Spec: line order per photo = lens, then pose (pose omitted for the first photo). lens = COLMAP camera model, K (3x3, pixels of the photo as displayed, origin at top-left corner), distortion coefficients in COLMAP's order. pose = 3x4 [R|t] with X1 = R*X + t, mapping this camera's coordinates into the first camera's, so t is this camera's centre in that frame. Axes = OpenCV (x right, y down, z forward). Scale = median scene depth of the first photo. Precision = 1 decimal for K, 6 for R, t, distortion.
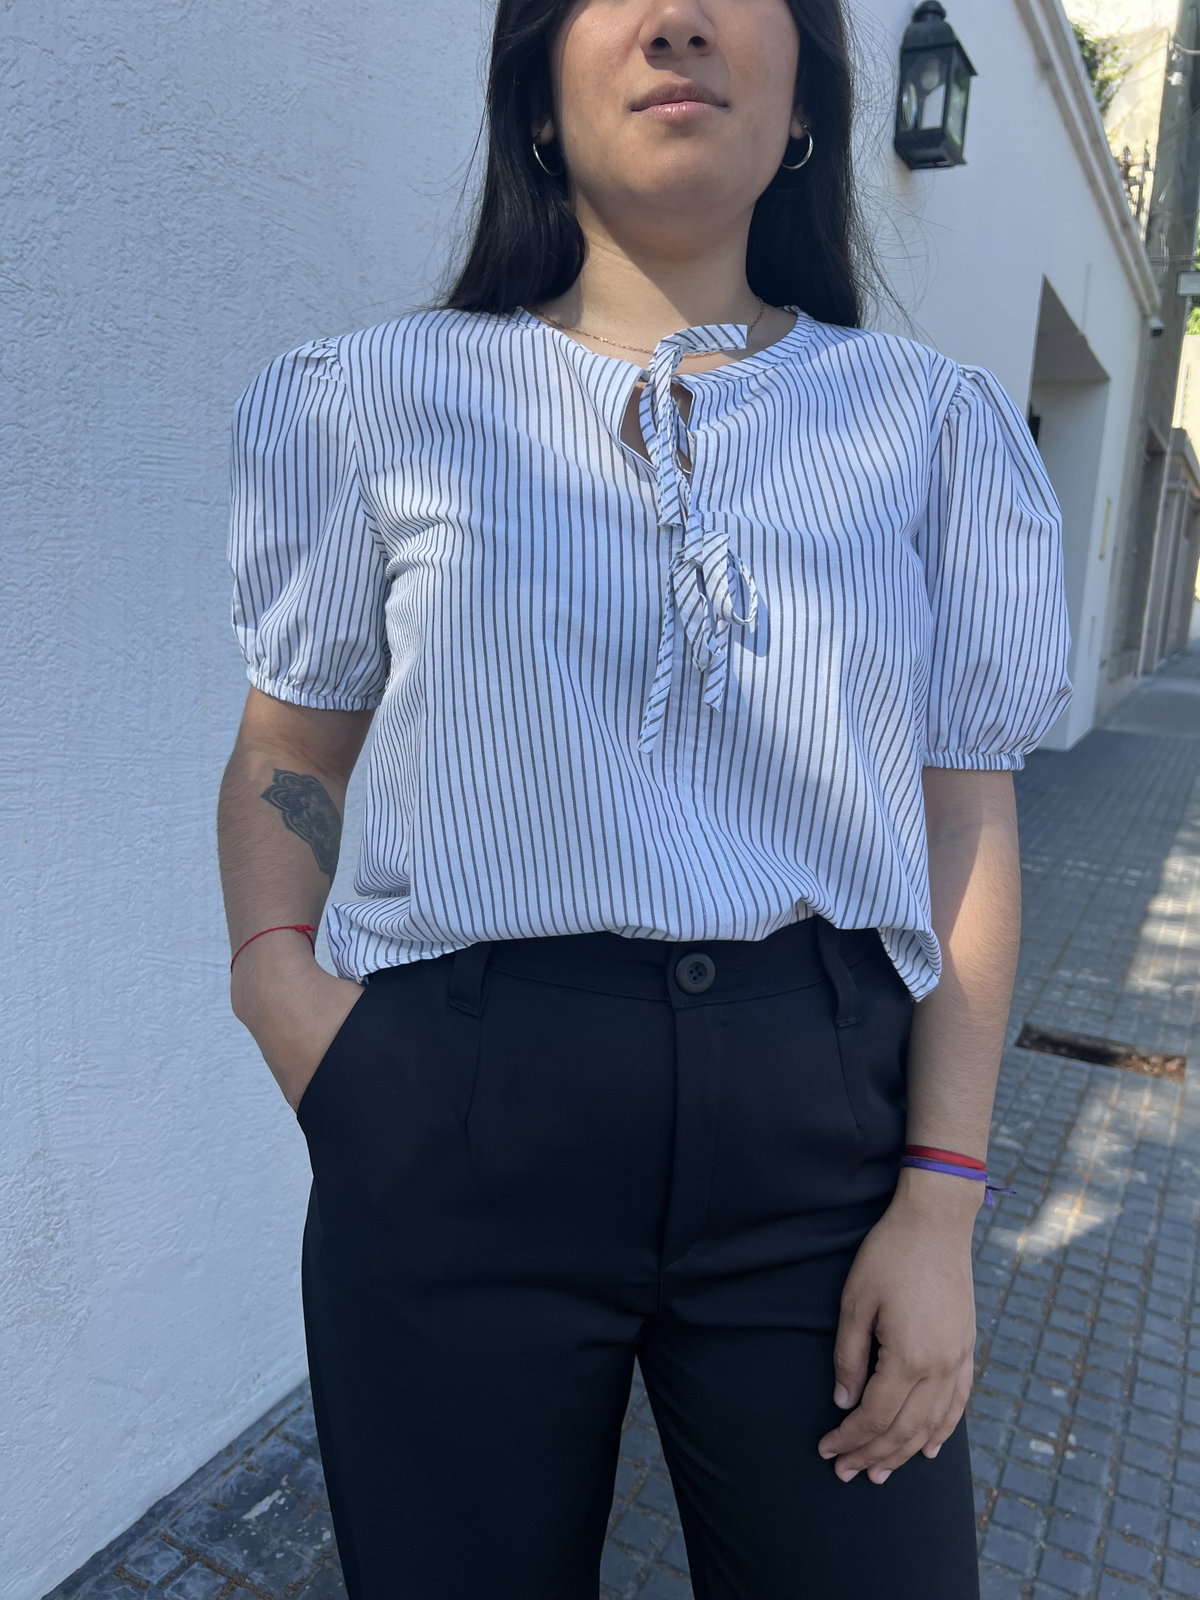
lens RADIAL K [[1218.2, 0, 599.3], [0, 1218.2, 802.7], [0, 0, 1]] dist [0.032436, -0.047545]
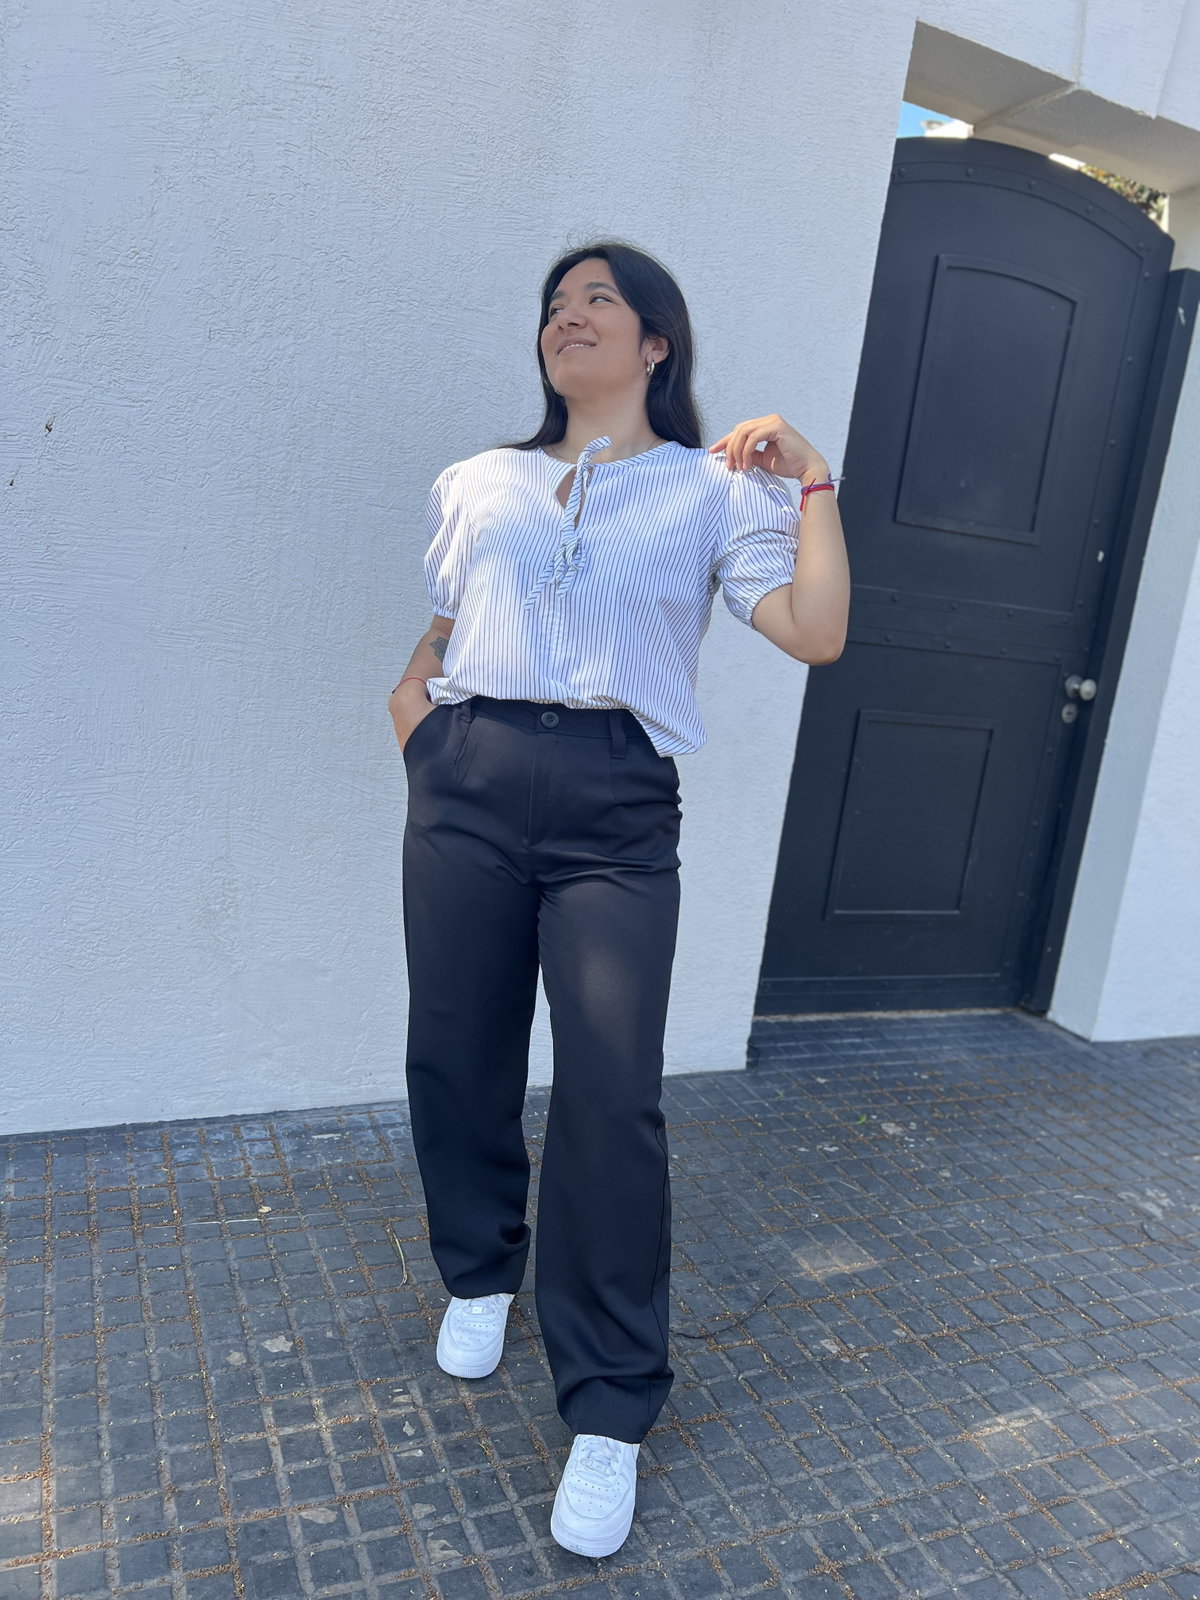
lens RADIAL K [[1218.2, 0, 598.5], [0, 1218.2, 807.4], [0, 0, 1]] dist [0.032436, -0.047545]
pose [[0.786266, 0.164717, -0.595529, 1.004991], [-0.197612, 0.980227, 0.010217, 0.084304], [0.585436, 0.109650, 0.803269, -0.123487]]
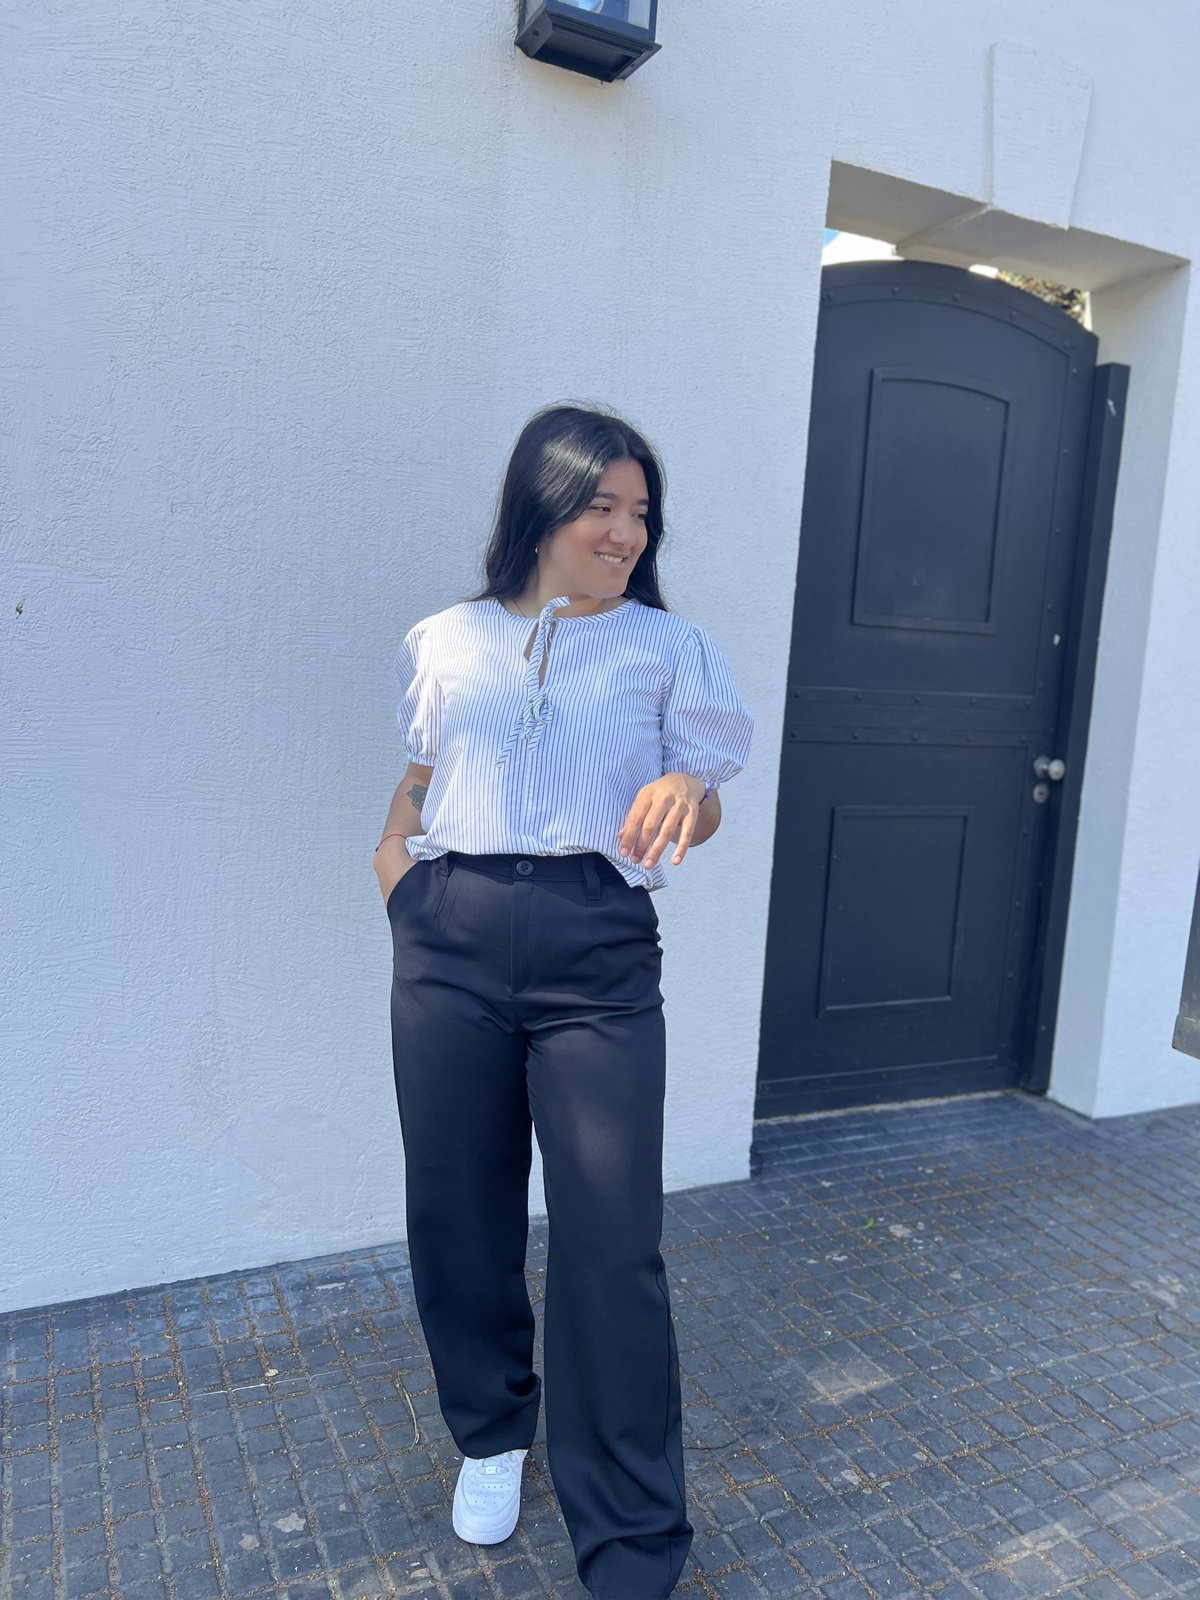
lens RADIAL K [[1218.2, 0, 602.4], [0, 1218.2, 808.0], [0, 0, 1]] dist [0.032436, -0.047545]
pose [[0.800707, 0.071853, -0.594732, 1.025195], [-0.127561, 0.990463, -0.052076, 0.007973], [0.585318, 0.117562, 0.802236, -0.139604]]
